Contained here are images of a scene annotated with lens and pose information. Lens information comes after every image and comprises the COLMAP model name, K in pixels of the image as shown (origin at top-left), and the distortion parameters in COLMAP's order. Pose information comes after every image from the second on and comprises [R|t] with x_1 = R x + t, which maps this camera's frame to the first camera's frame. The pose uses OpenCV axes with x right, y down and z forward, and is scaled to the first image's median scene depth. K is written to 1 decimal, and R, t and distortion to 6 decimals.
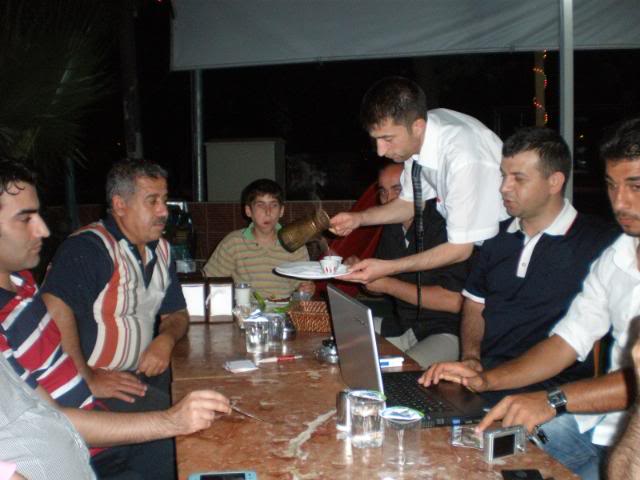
lens RADIAL K [[705.0, 0, 320.0], [0, 705.0, 240.0], [0, 0, 1]] dist [-0.009458, -0.373439]
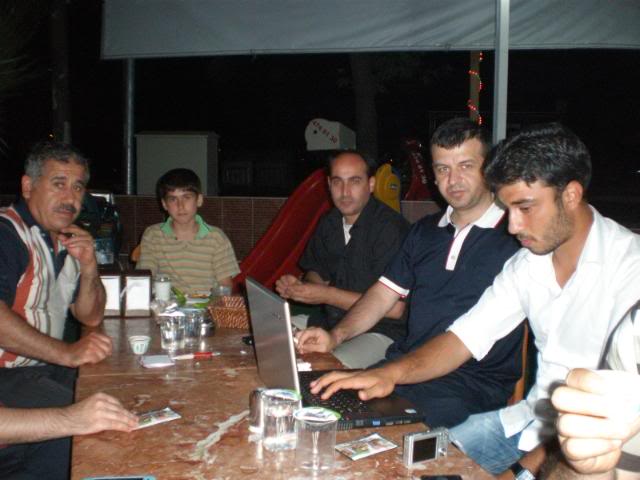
lens RADIAL K [[705.0, 0, 320.0], [0, 705.0, 240.0], [0, 0, 1]] dist [-0.009458, -0.373439]
pose [[0.995441, 0.024434, 0.092194, 0.017250], [-0.024433, 0.999701, -0.001142, 0.009949], [-0.092194, -0.001116, 0.995740, 0.042312]]
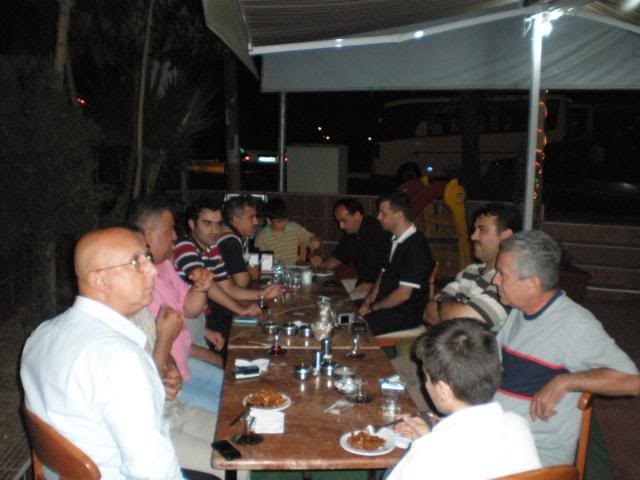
lens RADIAL K [[705.0, 0, 320.0], [0, 705.0, 240.0], [0, 0, 1]] dist [-0.009458, -0.373439]
pose [[0.989529, 0.055575, -0.133207, 0.311446], [-0.051109, 0.998018, 0.036715, -0.067338], [0.134984, -0.029522, 0.990408, -1.082146]]
